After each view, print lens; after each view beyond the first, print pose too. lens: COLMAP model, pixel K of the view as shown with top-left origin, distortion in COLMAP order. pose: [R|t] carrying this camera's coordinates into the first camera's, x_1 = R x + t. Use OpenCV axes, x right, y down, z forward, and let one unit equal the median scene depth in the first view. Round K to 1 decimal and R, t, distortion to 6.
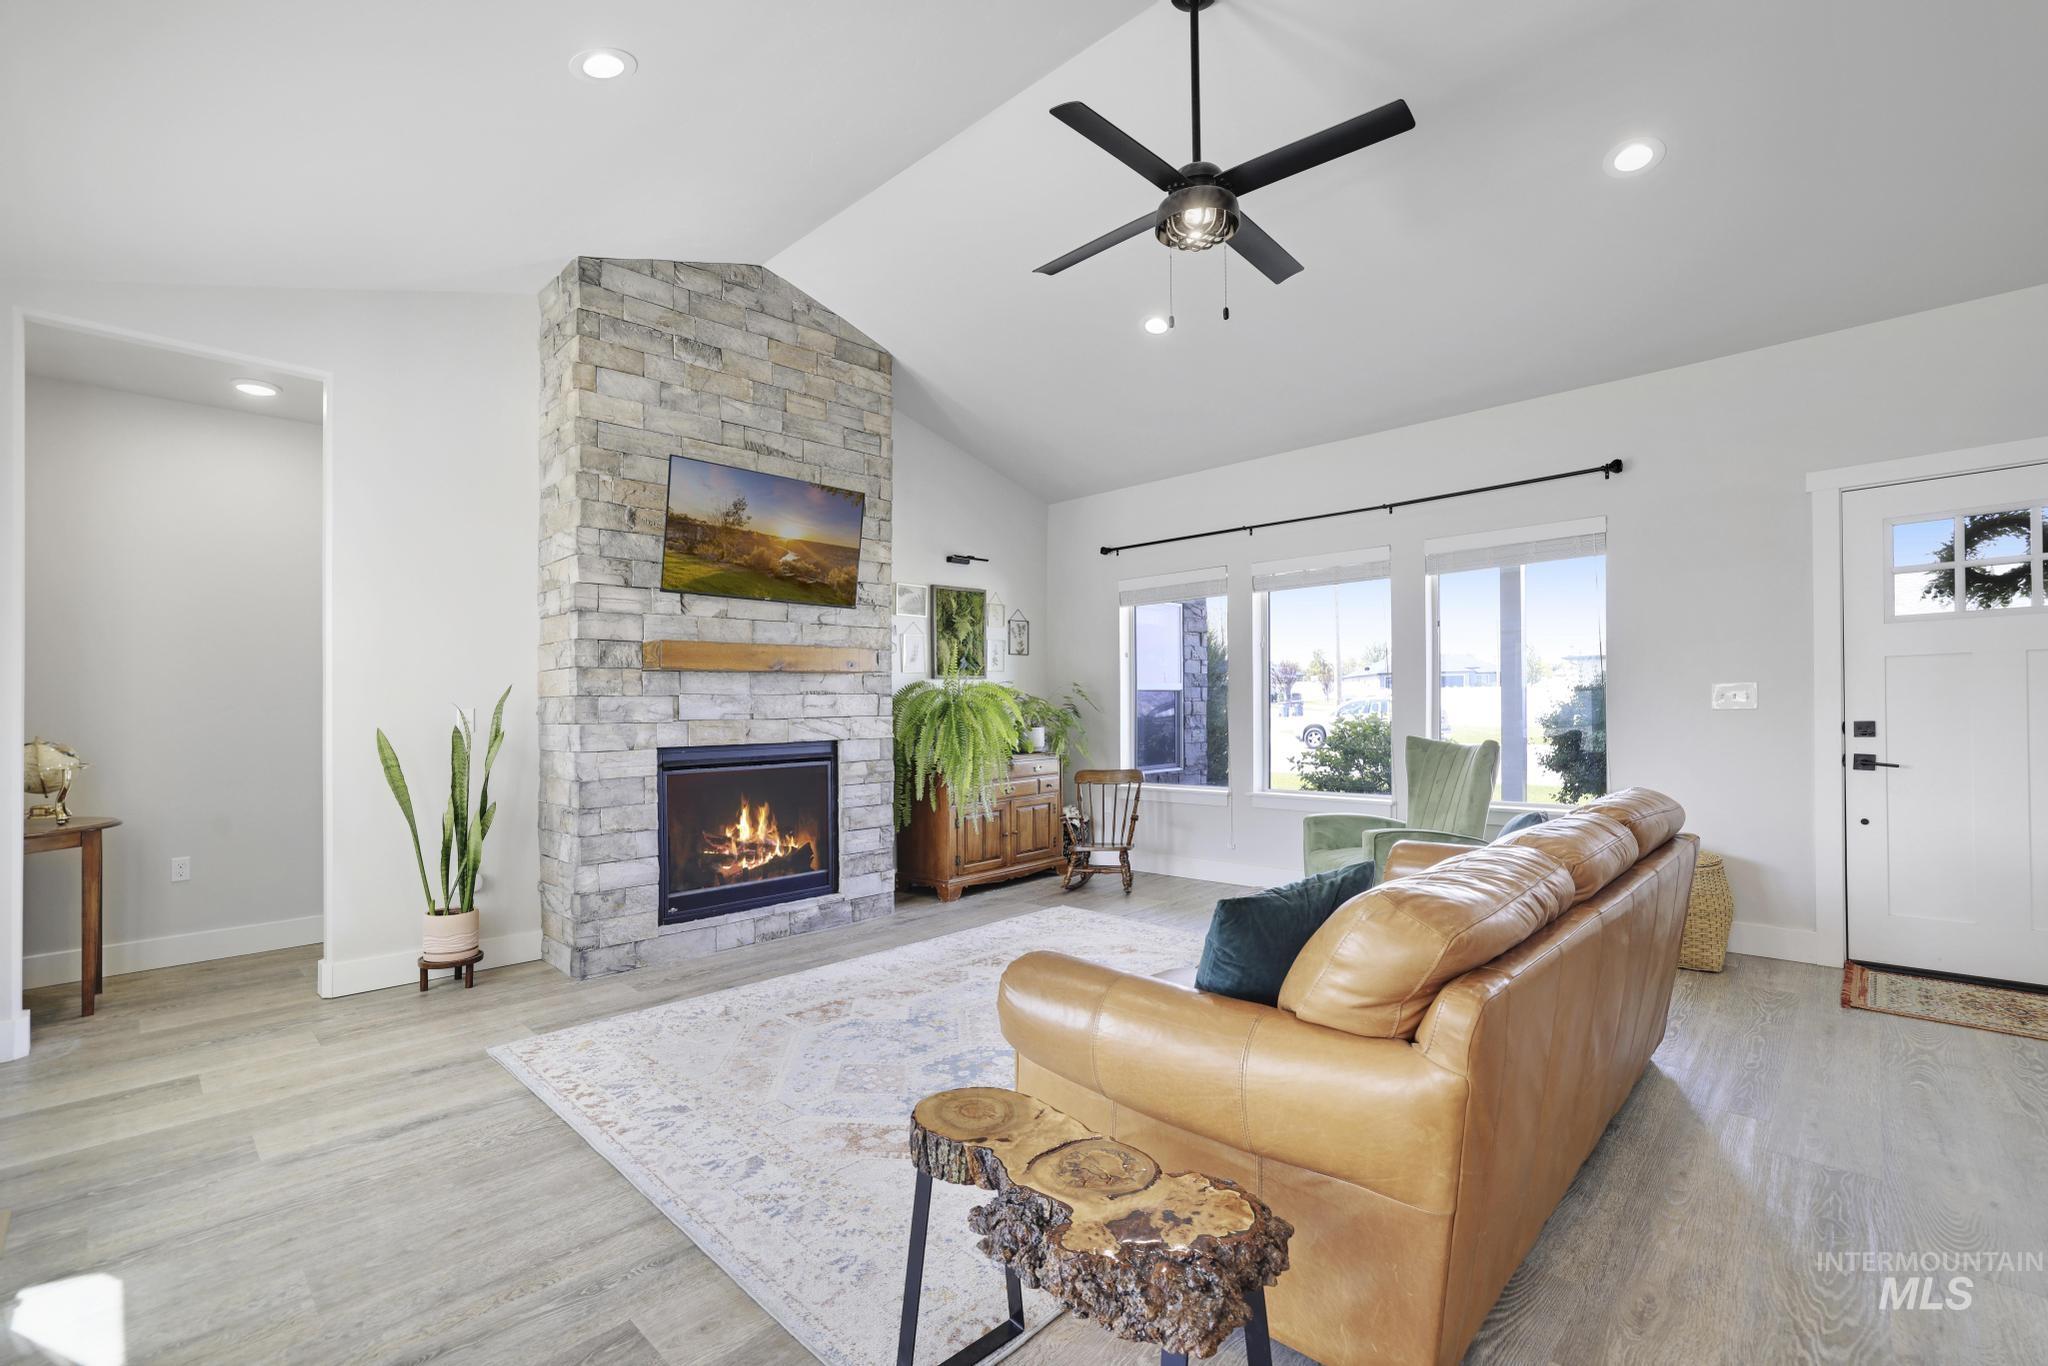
lens RADIAL K [[904.7, 0, 945.9], [0, 904.7, 704.2], [0, 0, 1]] dist [-0.053786, 0.022528]
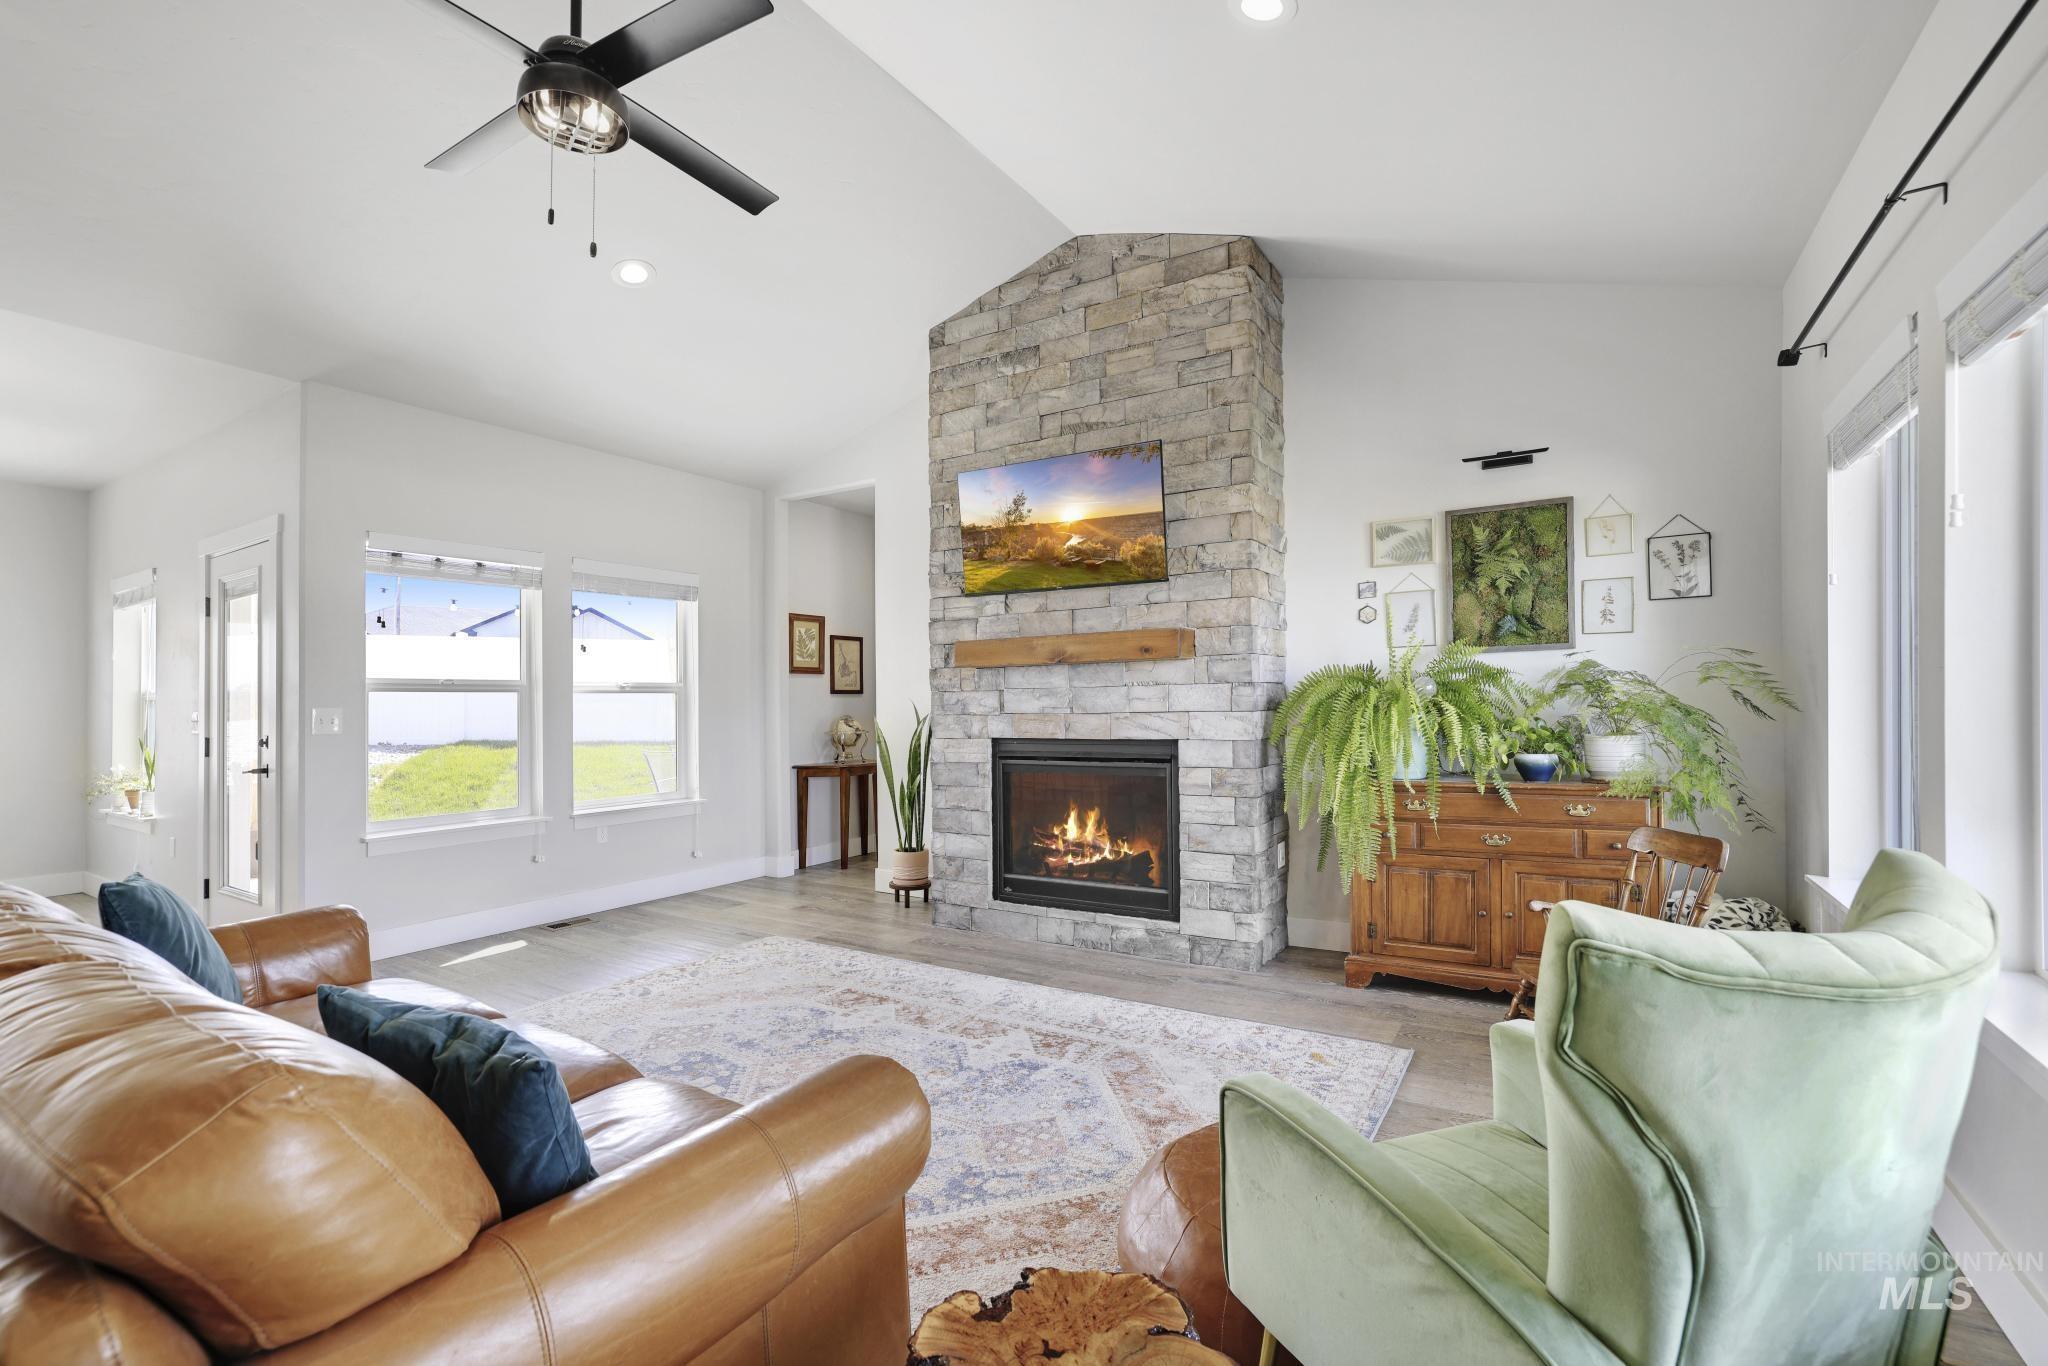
lens RADIAL K [[888.7, 0, 998.2], [0, 888.7, 676.5], [0, 0, 1]] dist [-0.050127, 0.020509]
pose [[0.250098, -0.007303, -0.968193, 0.707228], [0.020114, 0.999795, -0.002346, -0.022886], [0.968012, -0.018888, 0.250194, 0.709948]]
